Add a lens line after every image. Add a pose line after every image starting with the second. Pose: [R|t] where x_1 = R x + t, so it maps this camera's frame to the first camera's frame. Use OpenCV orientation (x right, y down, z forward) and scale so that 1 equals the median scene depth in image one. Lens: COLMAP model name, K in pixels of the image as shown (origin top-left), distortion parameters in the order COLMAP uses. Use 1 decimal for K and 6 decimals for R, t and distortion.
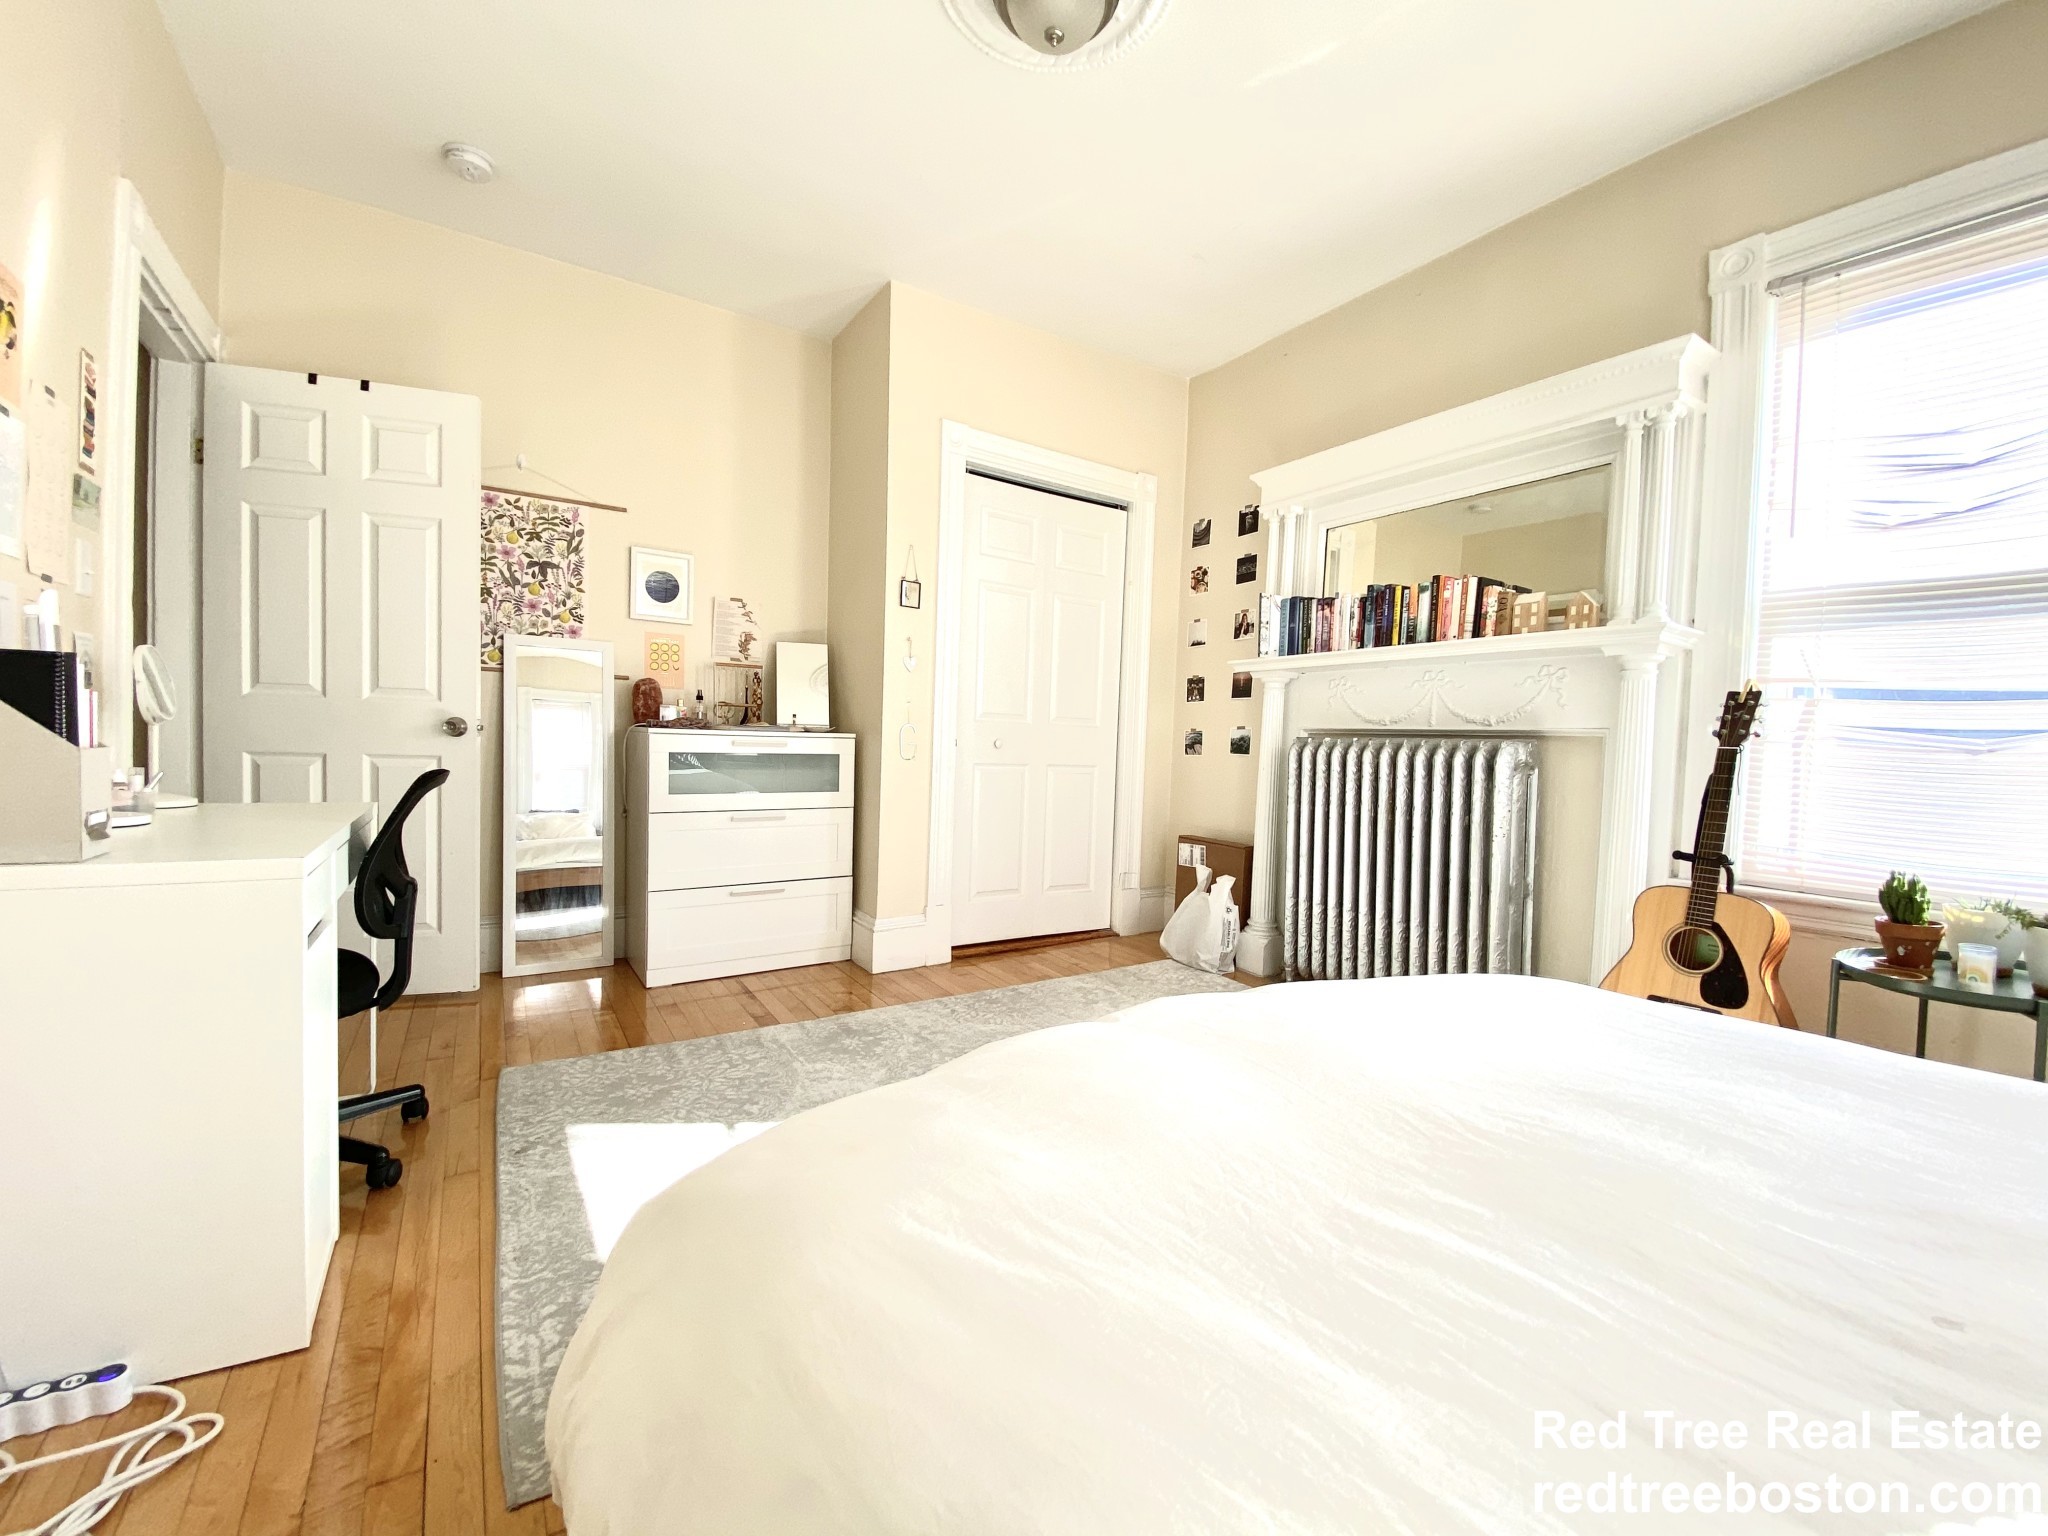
lens RADIAL K [[826.8, 0, 1042.0], [0, 826.8, 789.5], [0, 0, 1]] dist [0.012637, -0.023232]
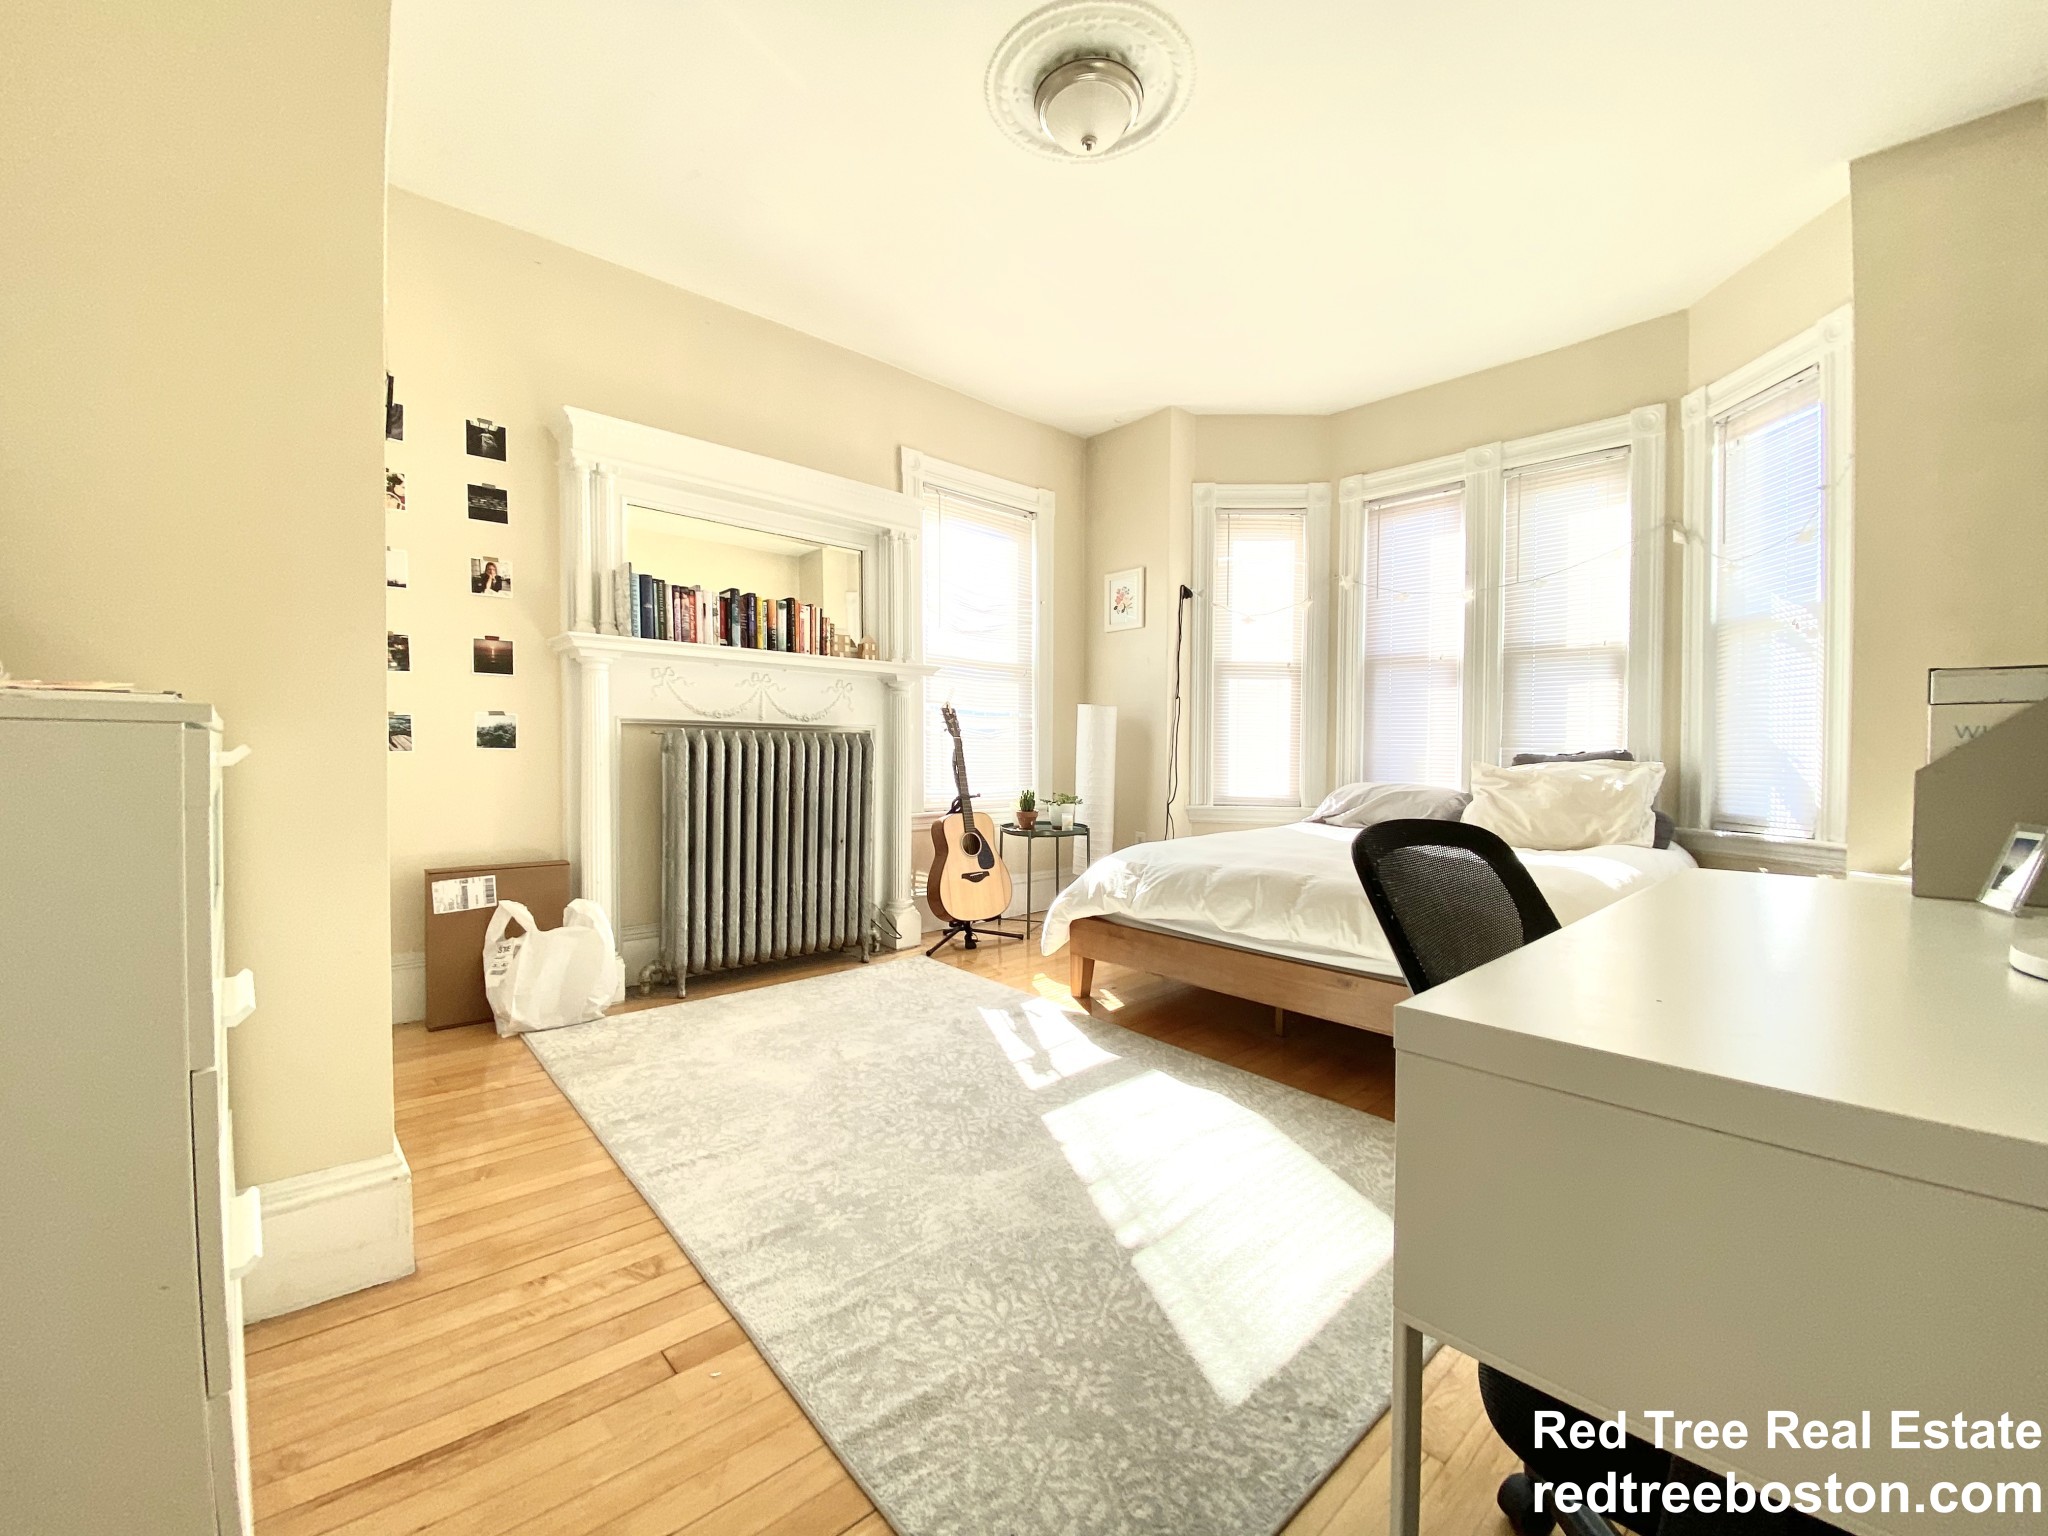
lens RADIAL K [[821.5, 0, 1020.5], [0, 821.5, 774.7], [0, 0, 1]] dist [0.026332, -0.022180]
pose [[-0.148800, -0.057816, 0.987176, -0.714112], [0.044084, 0.996909, 0.065031, -0.056996], [-0.987884, 0.053195, -0.145791, 0.780722]]
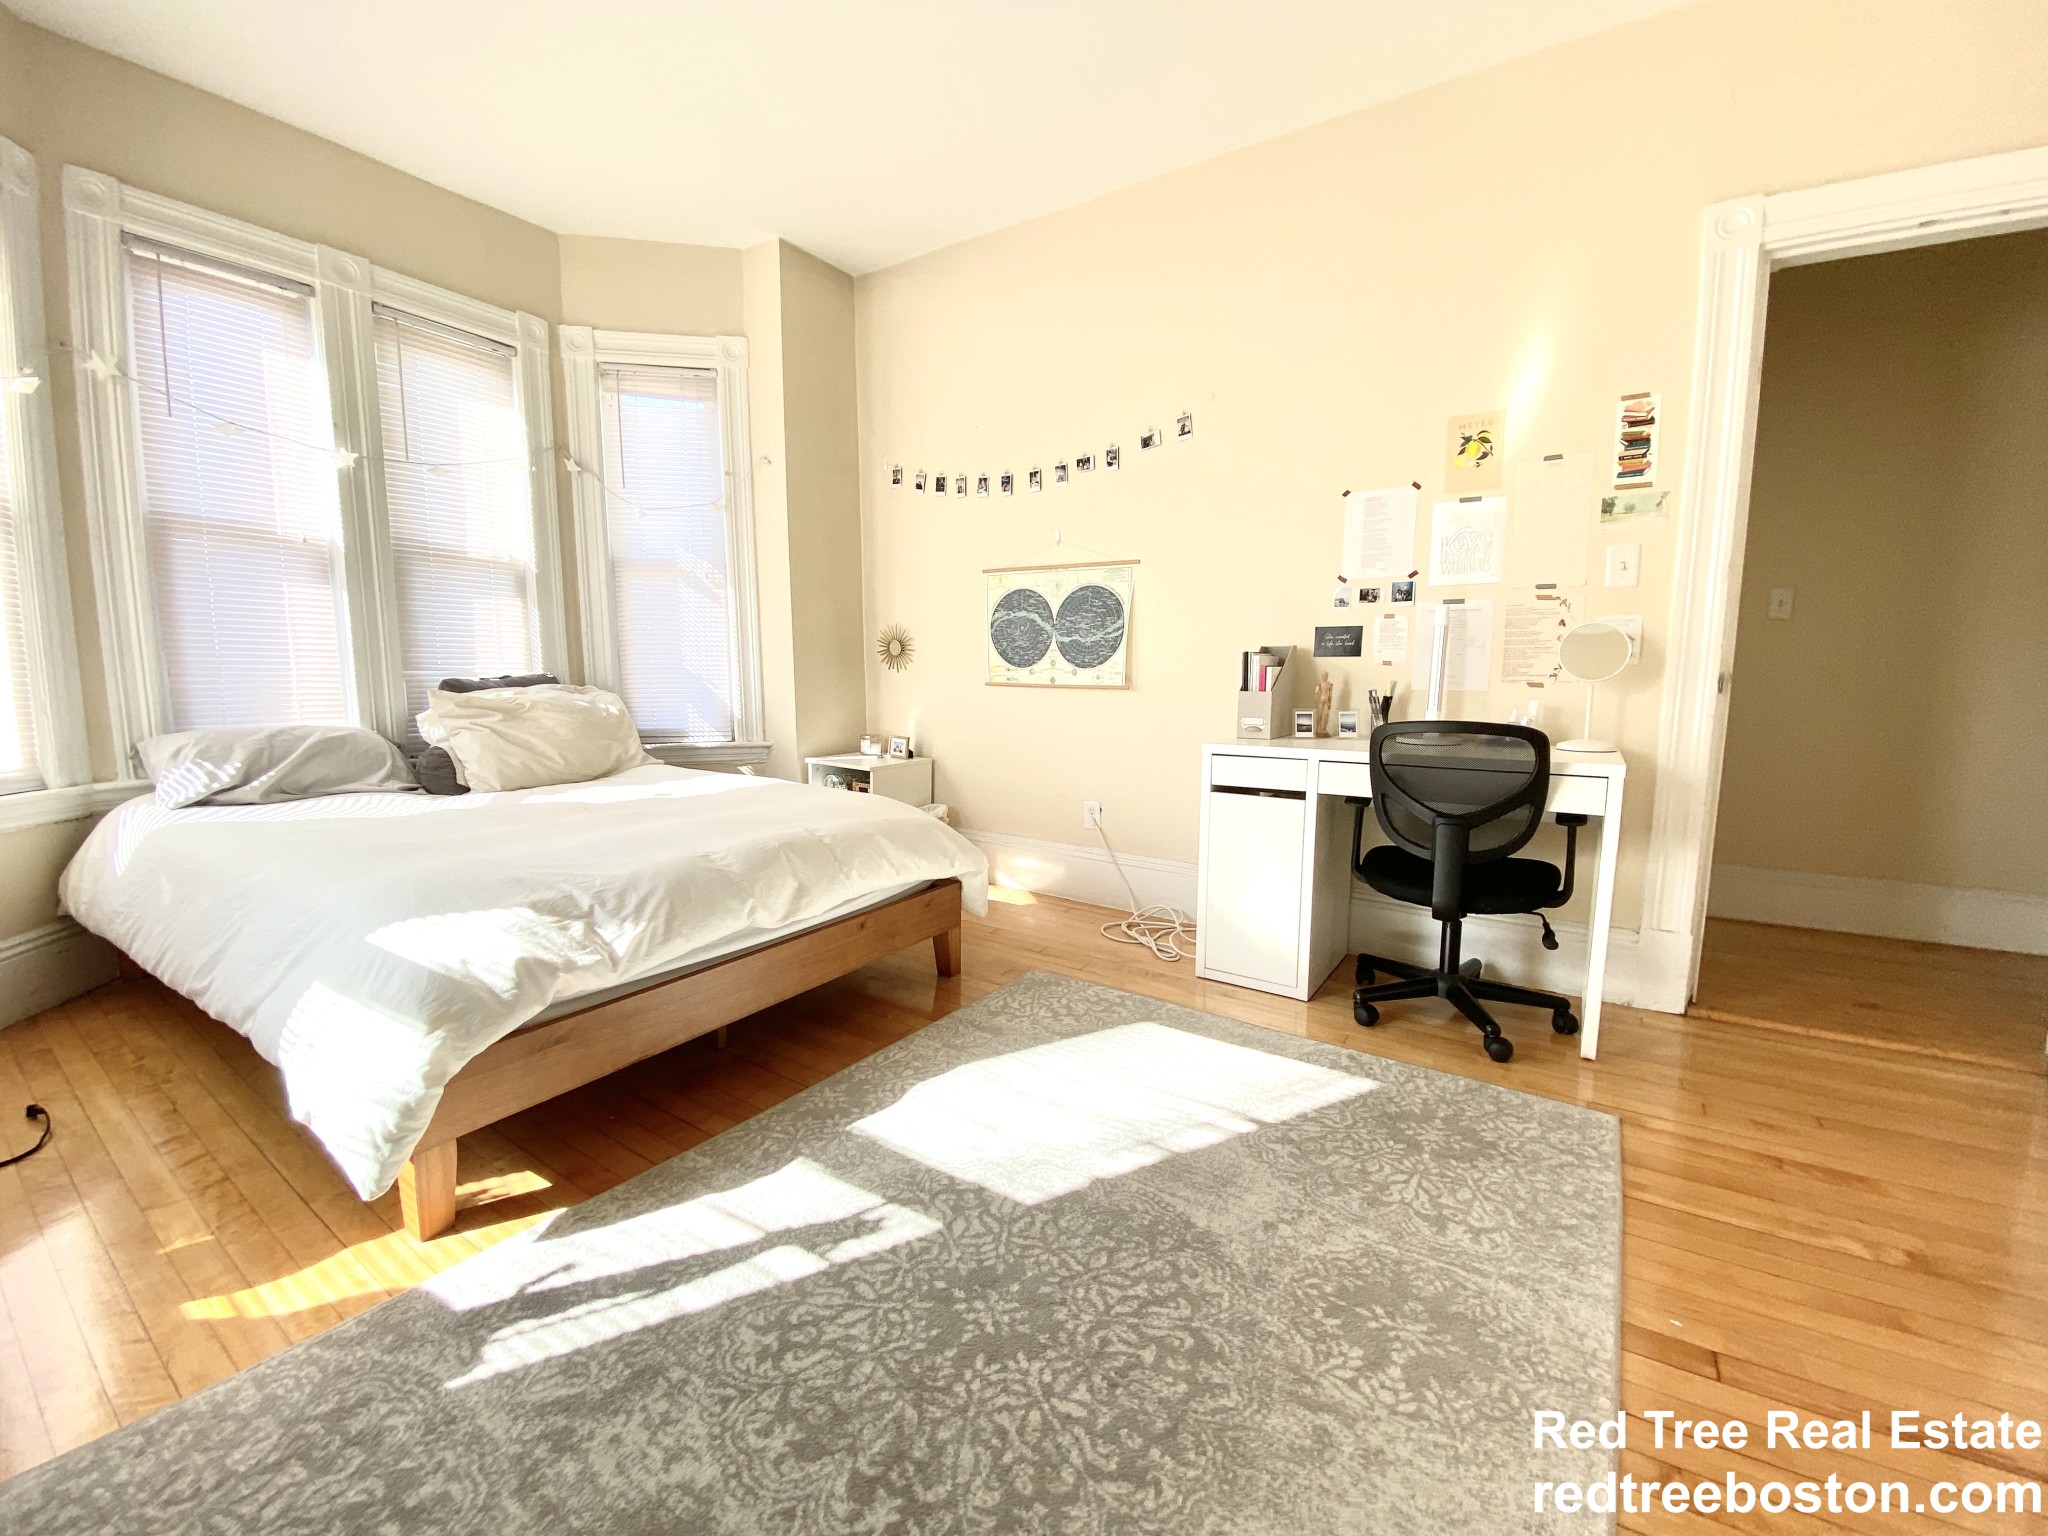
lens RADIAL K [[821.5, 0, 1020.5], [0, 821.5, 774.7], [0, 0, 1]] dist [0.026332, -0.022180]
pose [[-0.927395, 0.015811, -0.373749, 0.126015], [-0.050906, 0.984478, 0.167961, -0.066885], [0.370603, 0.174792, -0.912196, 1.084078]]
